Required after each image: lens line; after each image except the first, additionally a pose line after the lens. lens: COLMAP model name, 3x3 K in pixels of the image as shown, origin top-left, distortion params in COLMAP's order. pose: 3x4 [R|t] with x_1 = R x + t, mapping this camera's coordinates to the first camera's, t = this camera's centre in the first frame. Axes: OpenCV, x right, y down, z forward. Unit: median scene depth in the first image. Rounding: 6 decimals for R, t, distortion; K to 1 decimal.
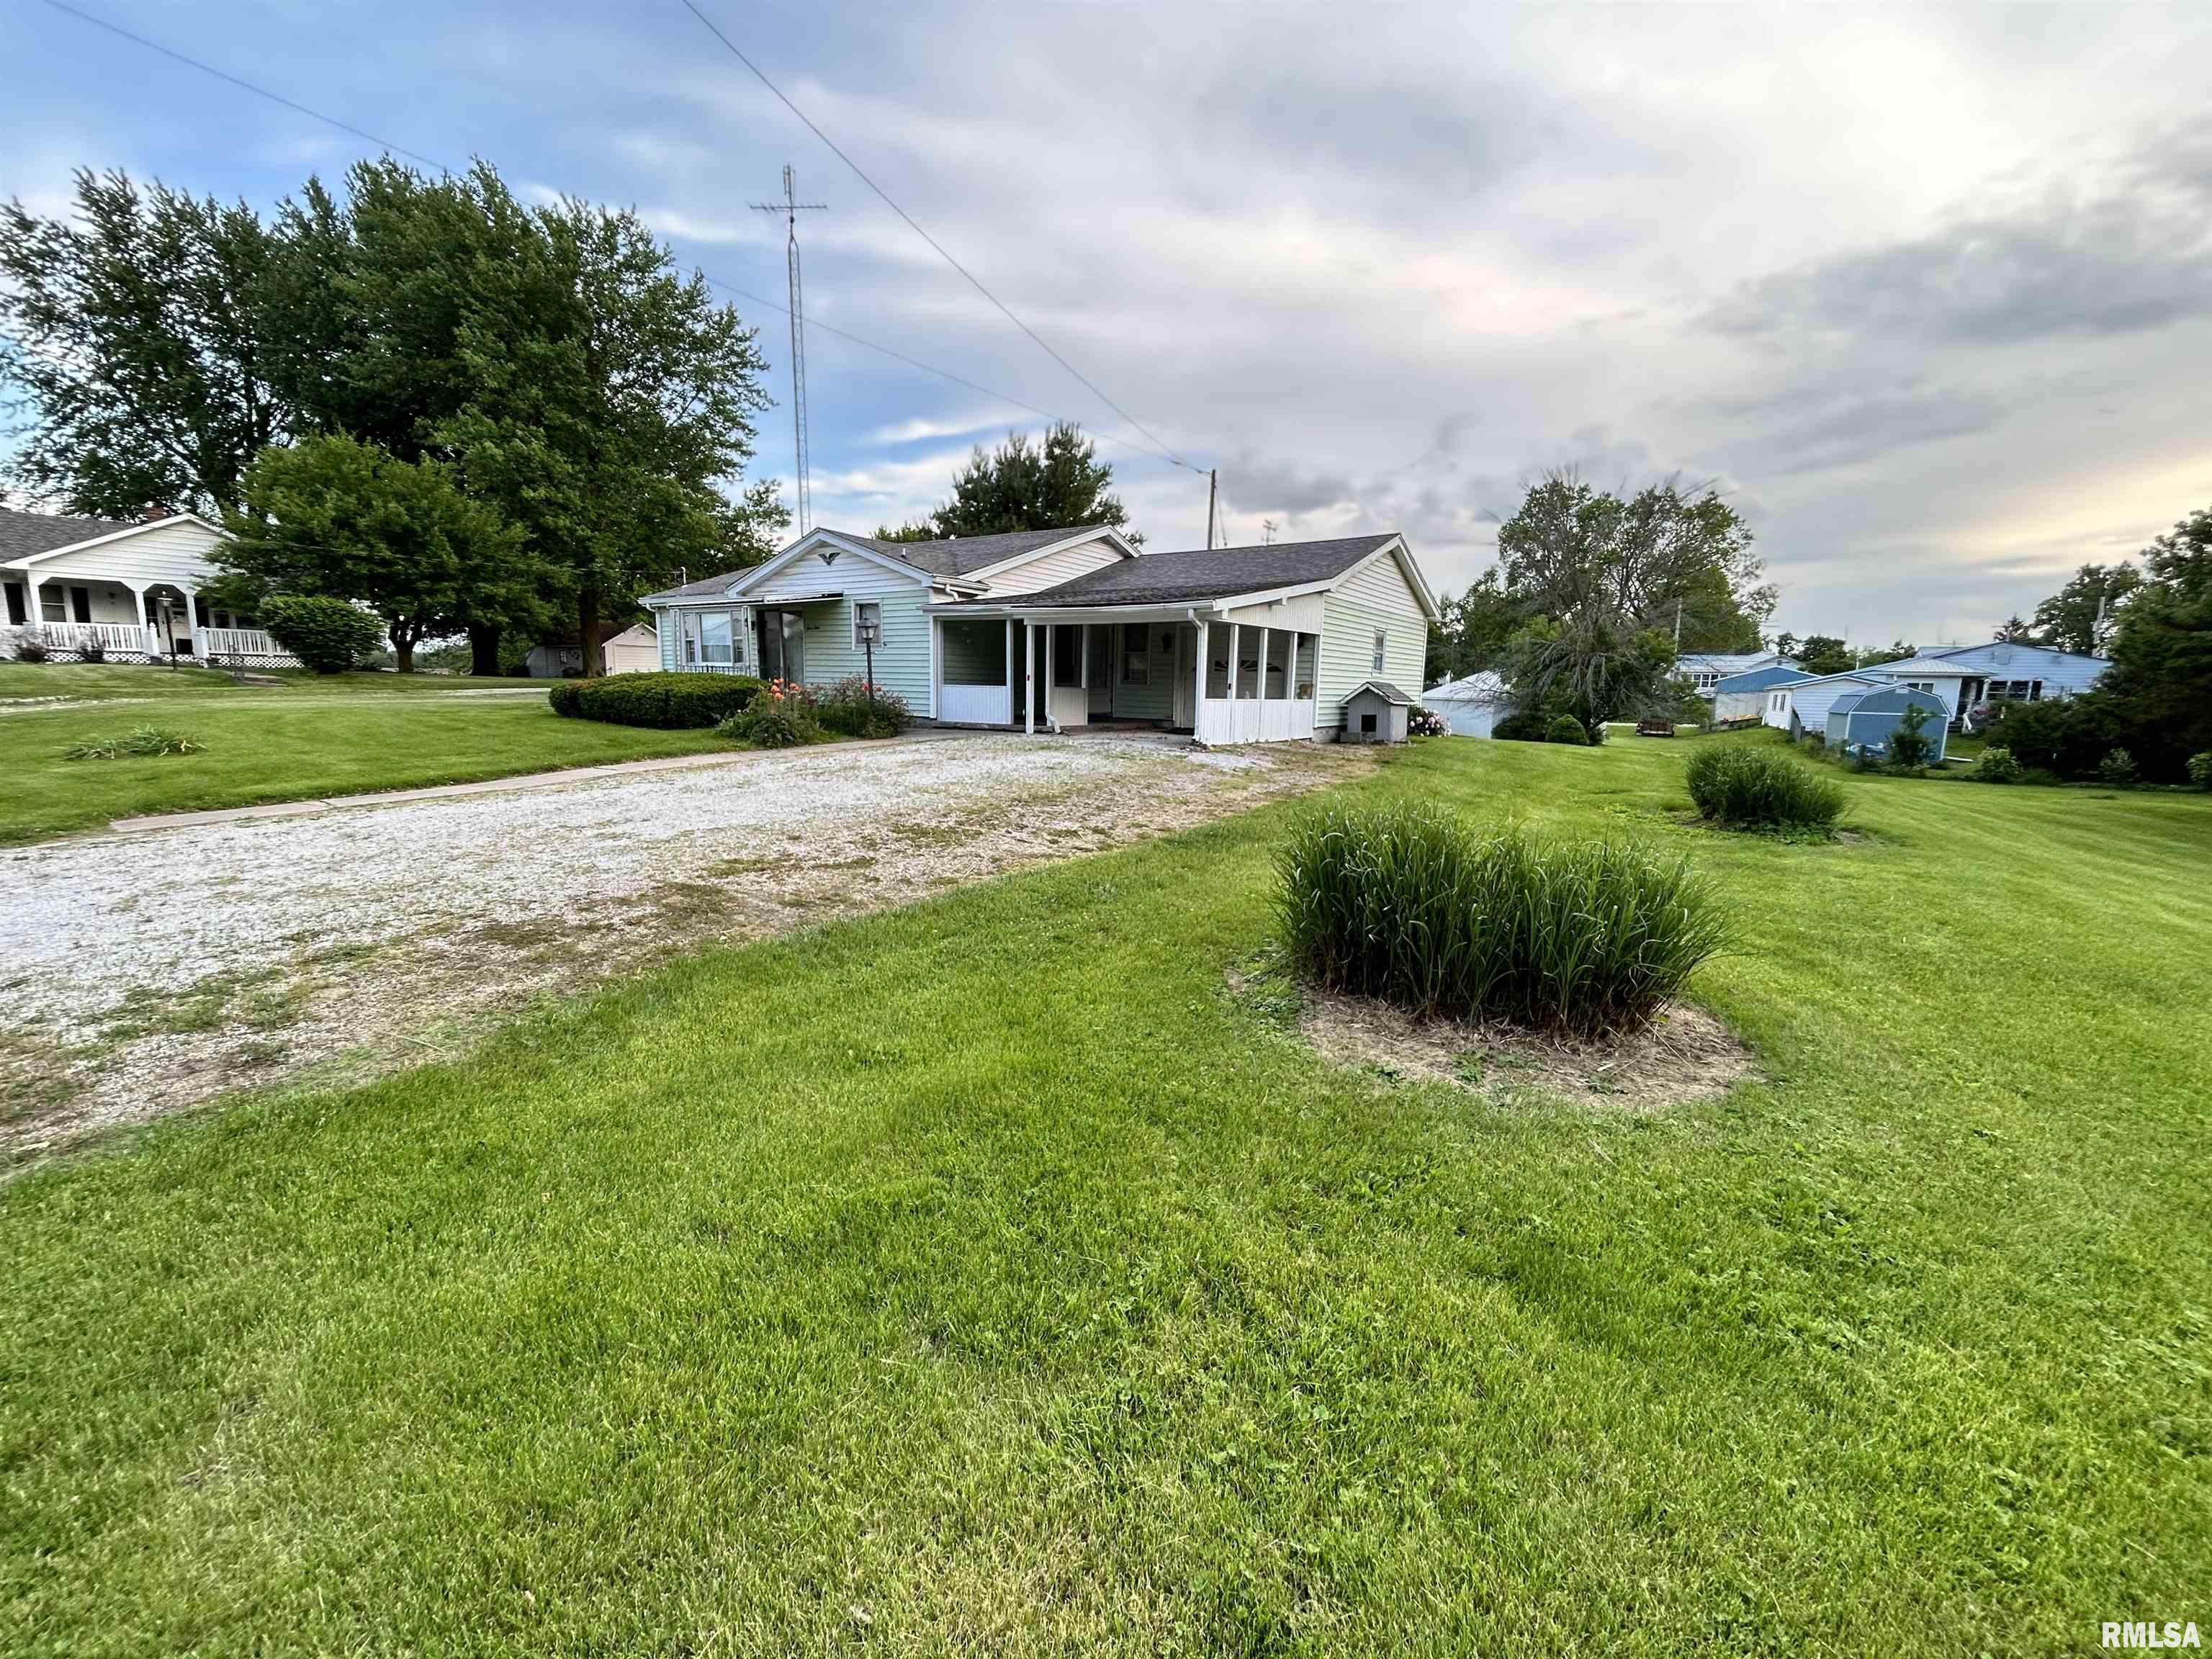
lens RADIAL K [[906.5, 0, 1103.9], [0, 906.5, 823.4], [0, 0, 1]] dist [0.000855, 0.000237]
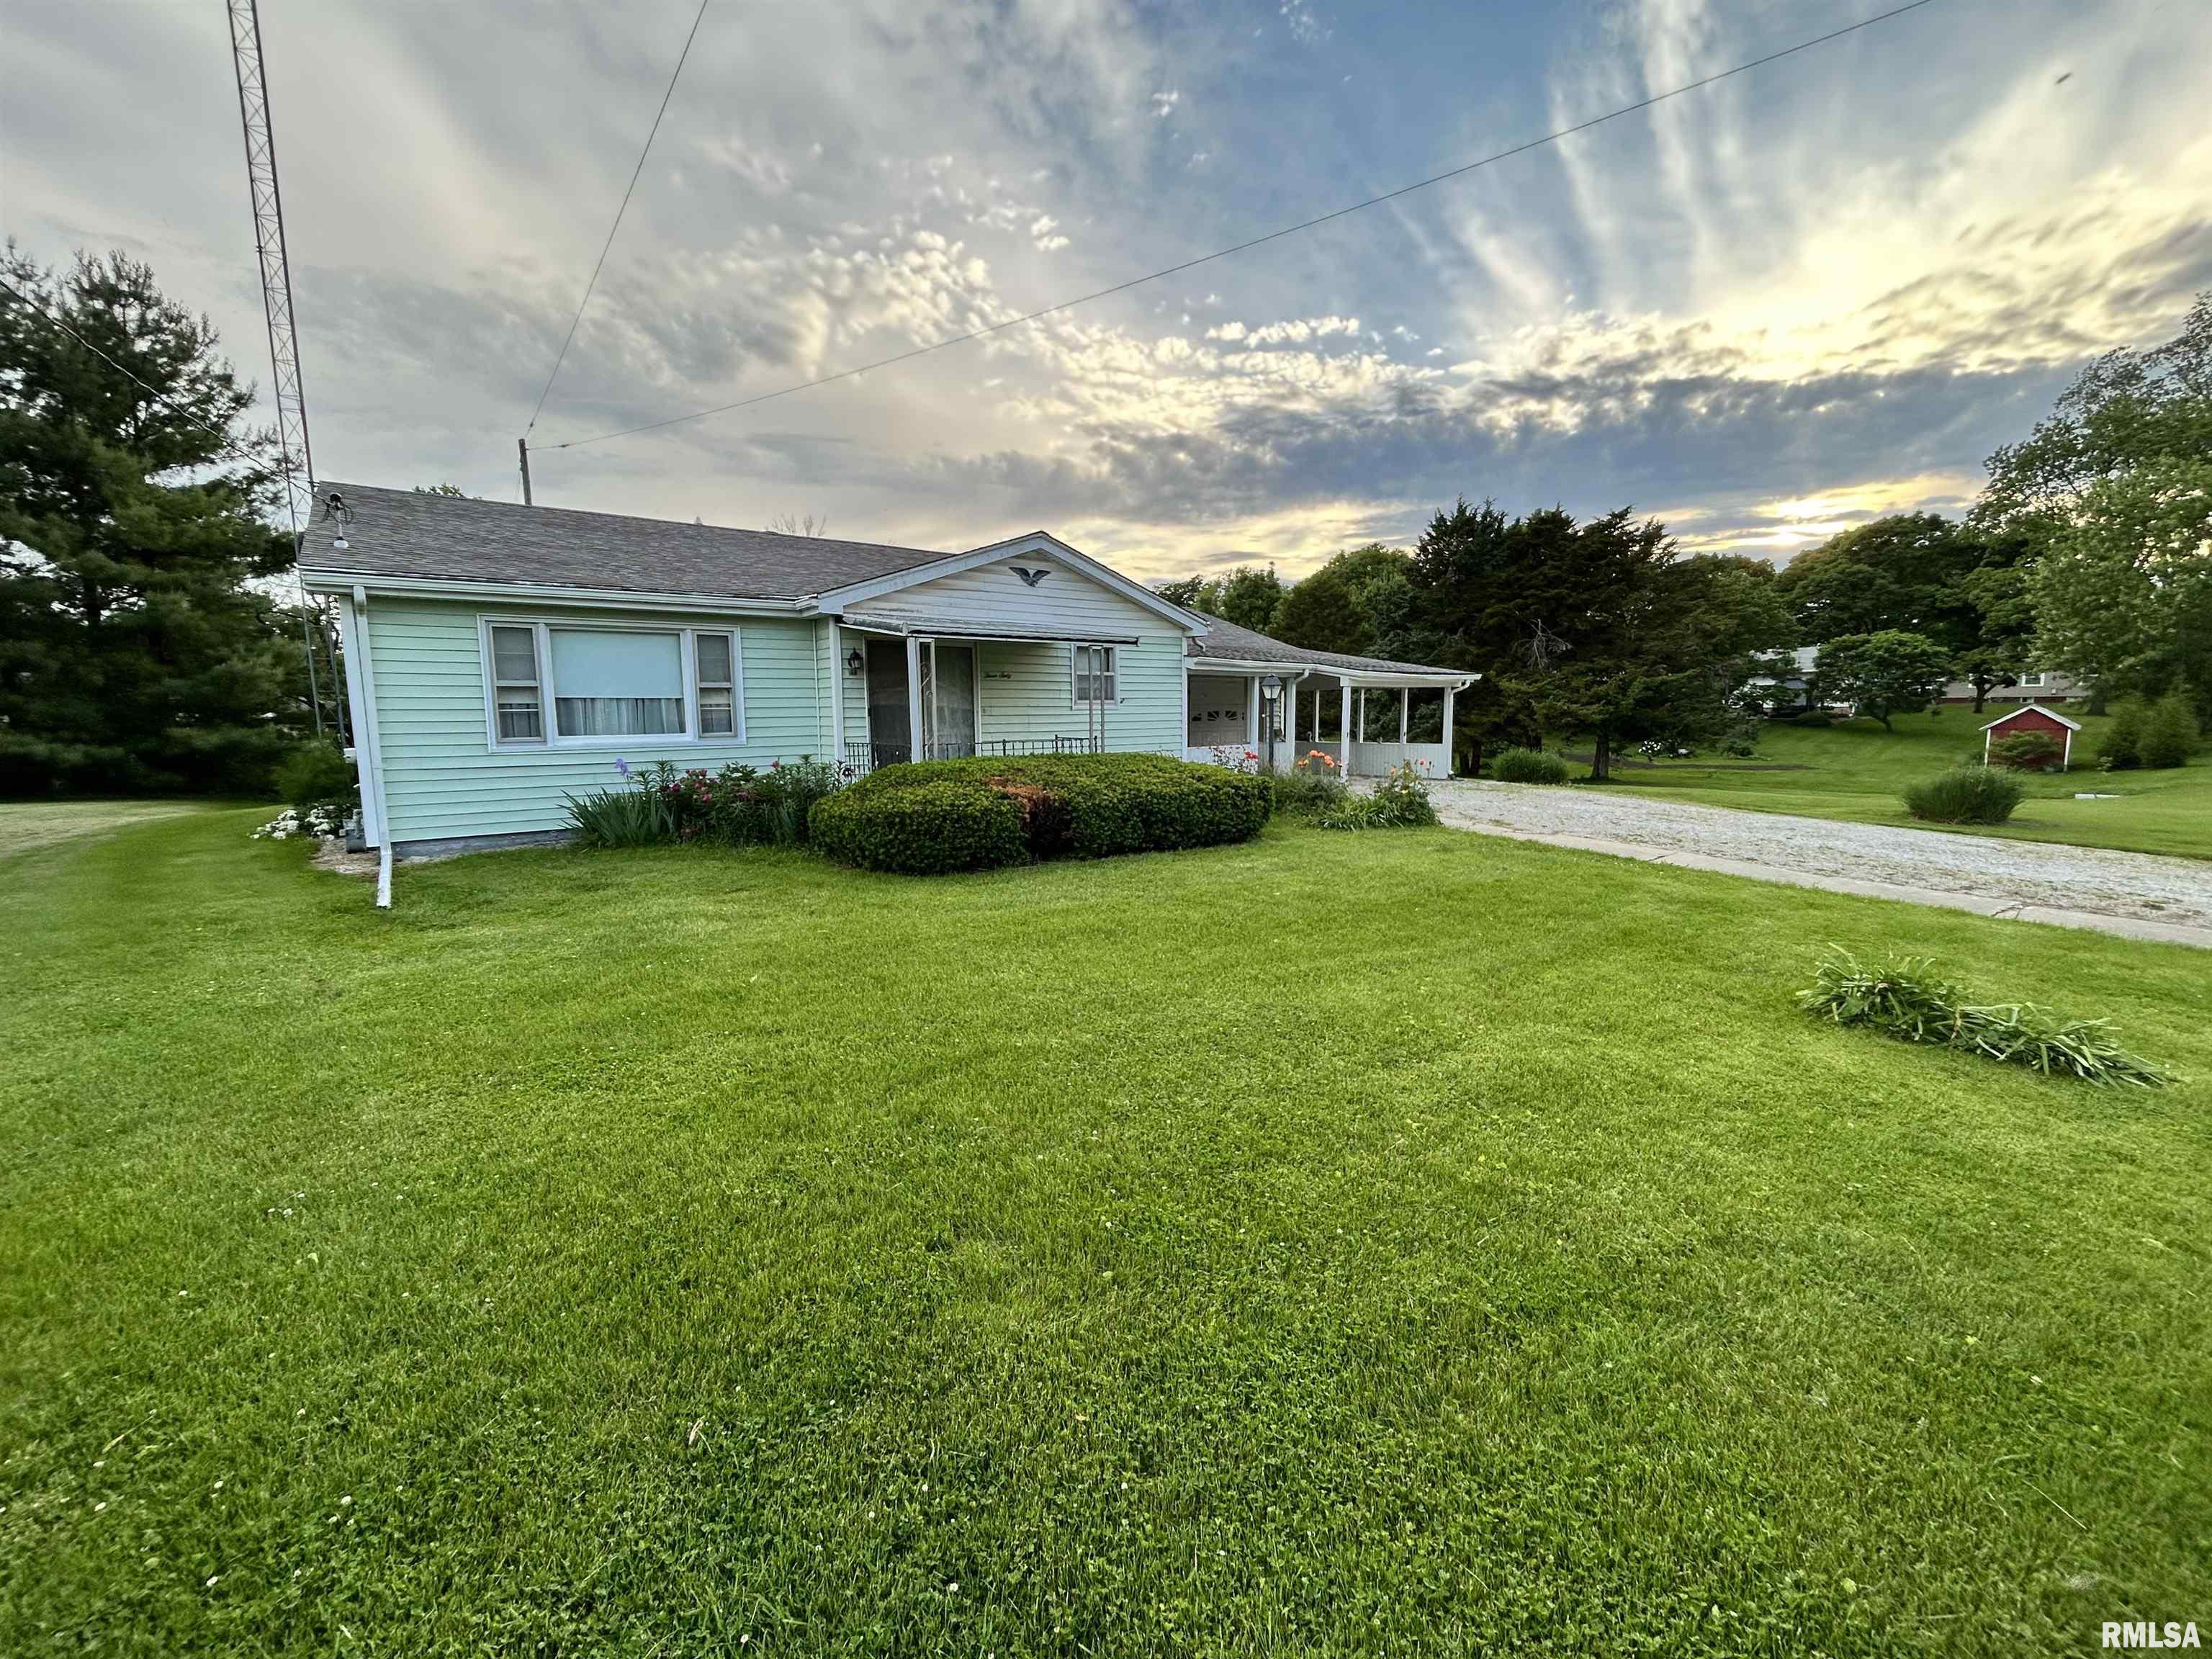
lens RADIAL K [[963.8, 0, 1061.8], [0, 963.8, 827.0], [0, 0, 1]] dist [0.012084, 0.000171]
pose [[0.298300, -0.136912, 0.944602, -0.813553], [0.162116, 0.982547, 0.091216, -0.135650], [-0.940604, 0.125926, 0.315289, 0.621158]]
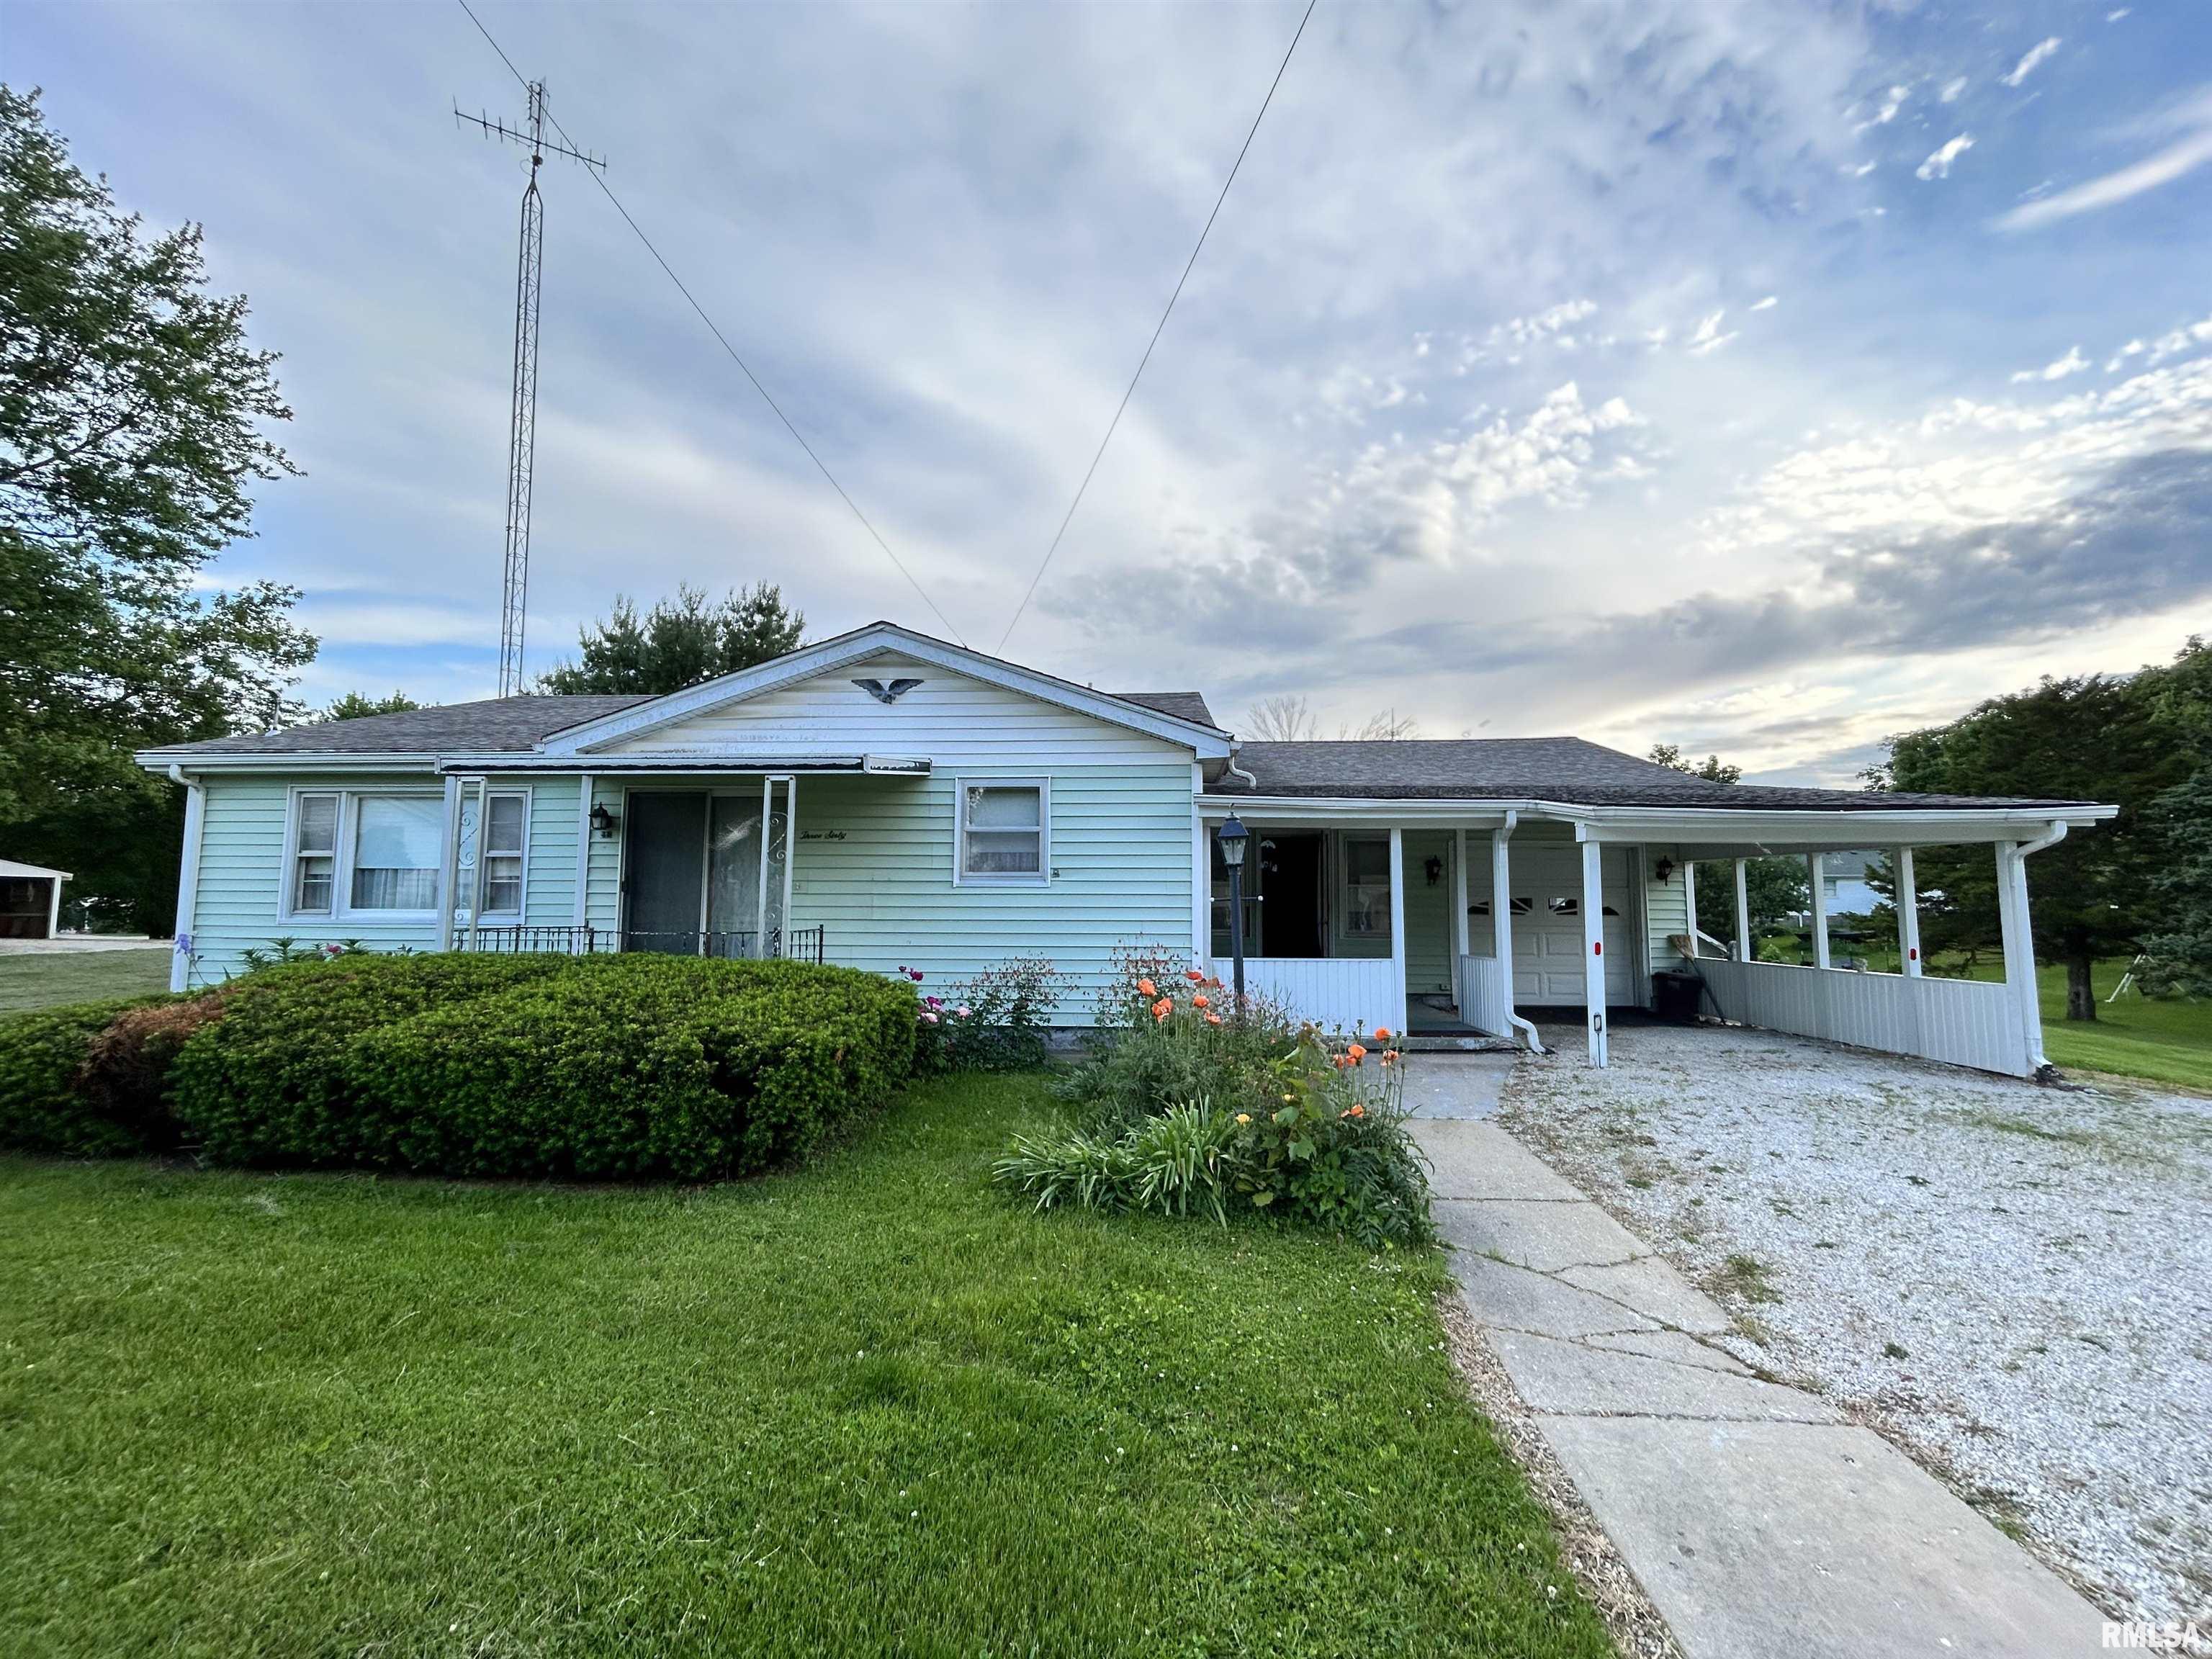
lens RADIAL K [[932.0, 0, 1151.8], [0, 932.0, 833.6], [0, 0, 1]] dist [0.001577, 0.000346]
pose [[0.856542, 0.026861, 0.515378, -0.346758], [0.090144, 0.975505, -0.200659, -0.090900], [-0.508144, 0.218331, 0.833140, 0.443692]]
